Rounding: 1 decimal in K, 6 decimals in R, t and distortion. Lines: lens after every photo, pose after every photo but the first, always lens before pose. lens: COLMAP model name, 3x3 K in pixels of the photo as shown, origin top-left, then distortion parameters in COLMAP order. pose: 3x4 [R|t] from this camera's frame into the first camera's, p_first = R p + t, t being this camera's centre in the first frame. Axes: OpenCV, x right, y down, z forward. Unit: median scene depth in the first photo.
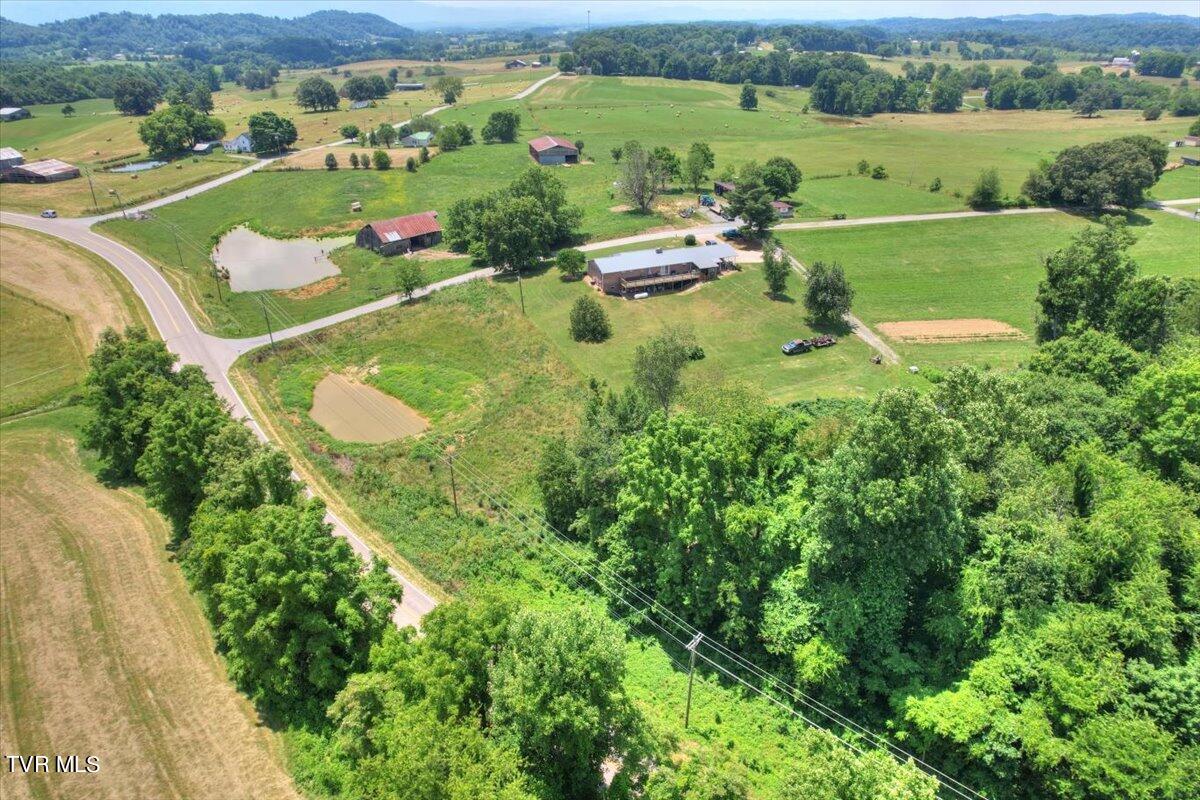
lens RADIAL K [[769.8, 0, 605.5], [0, 769.8, 402.2], [0, 0, 1]] dist [-0.084556, 0.075901]
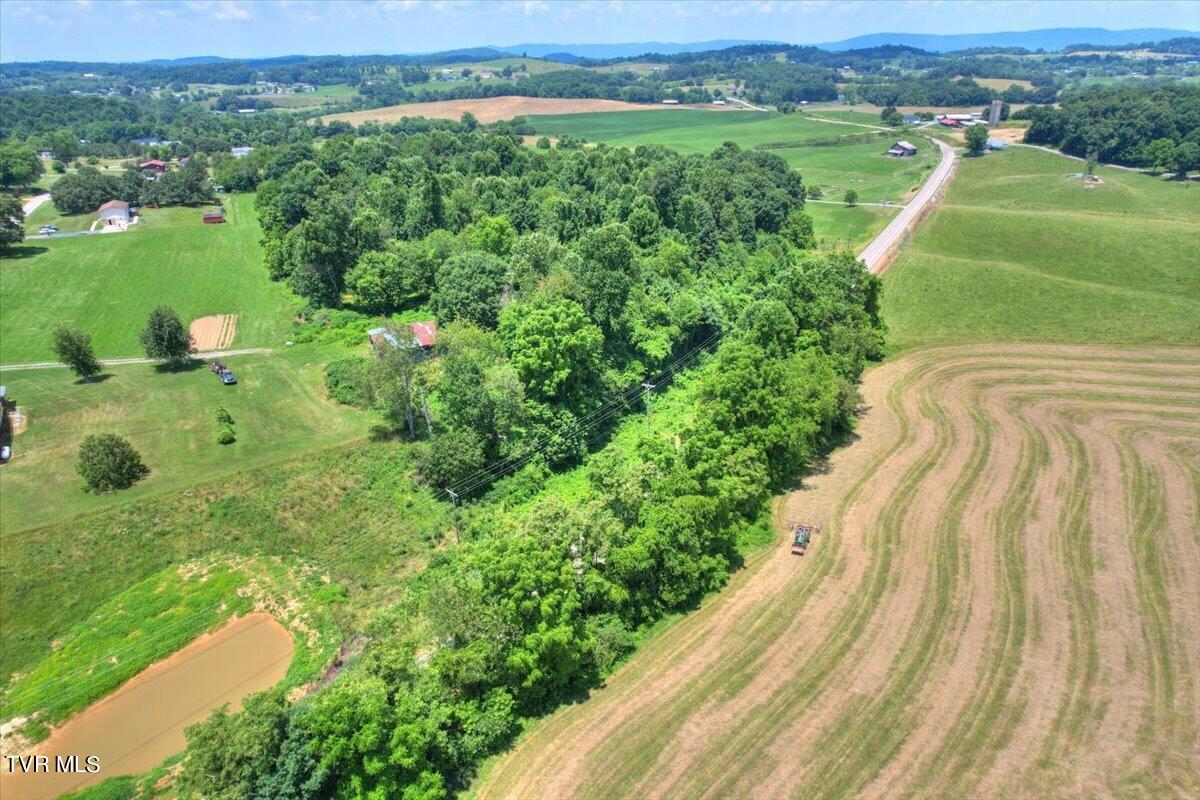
lens RADIAL K [[769.8, 0, 608.6], [0, 769.8, 404.9], [0, 0, 1]] dist [-0.084556, 0.075901]
pose [[-0.176339, -0.412808, 0.893585, -0.887296], [0.463790, 0.765882, 0.445336, -0.297965], [-0.868219, 0.492966, 0.056401, 0.583939]]
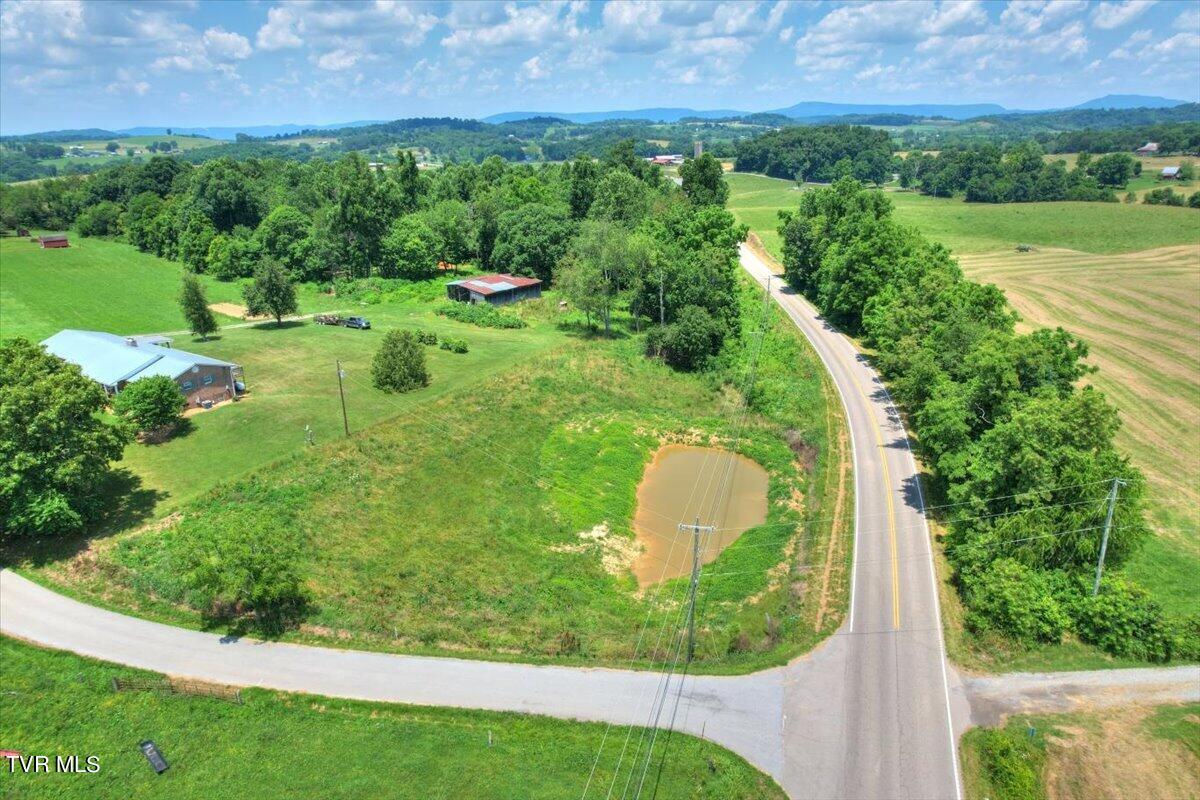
lens RADIAL K [[769.8, 0, 608.6], [0, 769.8, 405.1], [0, 0, 1]] dist [-0.084556, 0.075901]
pose [[-0.575547, -0.271193, 0.771492, -0.809953], [0.390069, 0.738130, 0.550464, -0.461031], [-0.718743, 0.617753, -0.319044, 1.305516]]
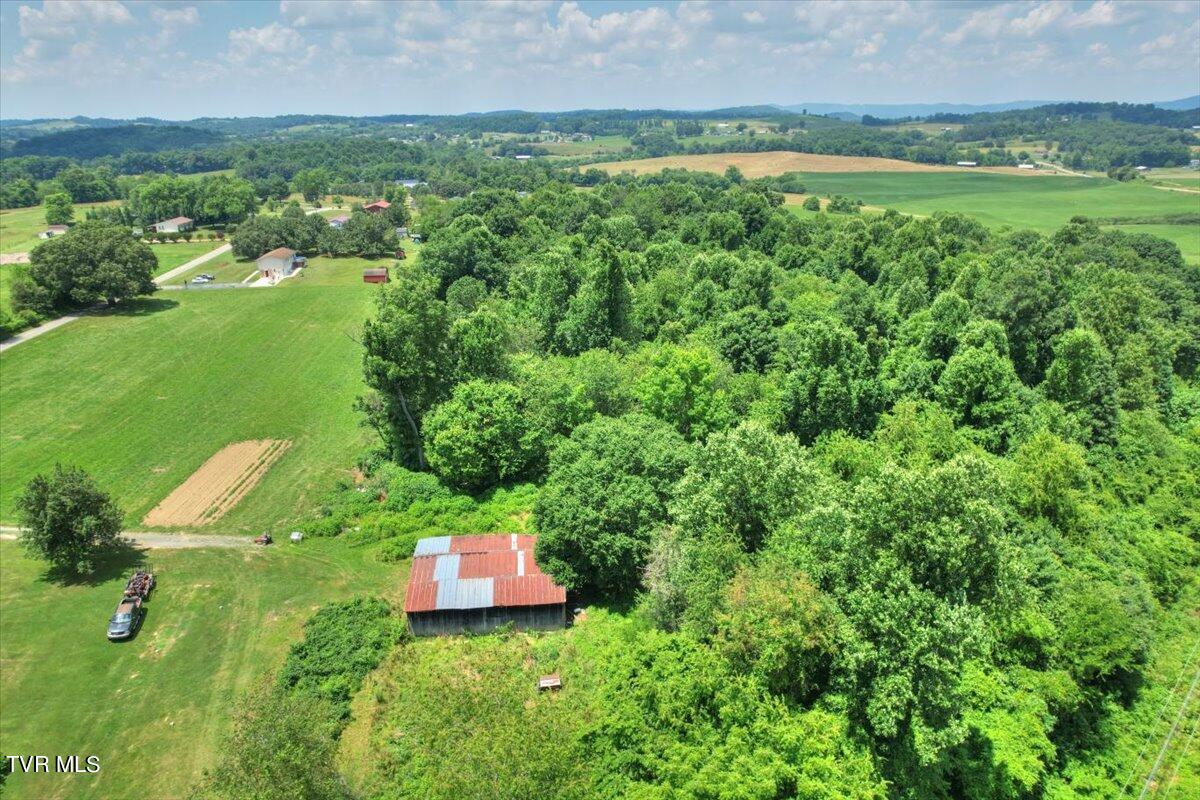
lens RADIAL K [[769.8, 0, 607.9], [0, 769.8, 402.9], [0, 0, 1]] dist [-0.084556, 0.075901]
pose [[0.161182, -0.351135, 0.922347, -0.161573], [0.461676, 0.852833, 0.243992, -0.202485], [-0.872282, 0.386498, 0.299571, 0.541077]]
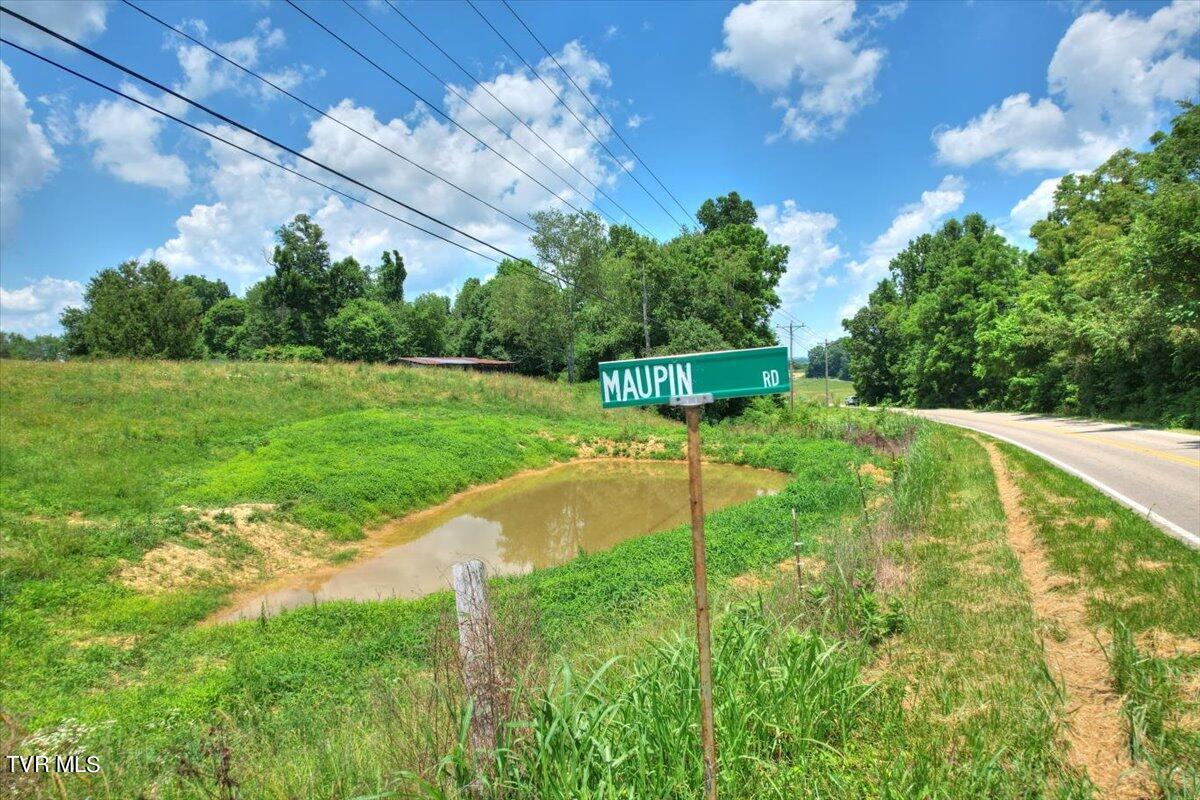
lens RADIAL K [[769.8, 0, 616.4], [0, 769.8, 387.4], [0, 0, 1]] dist [-0.084556, 0.075901]
pose [[-0.493893, -0.005808, 0.869504, -0.576321], [0.411329, 0.879455, 0.239516, -0.082473], [-0.766080, 0.475947, -0.431967, 1.171234]]
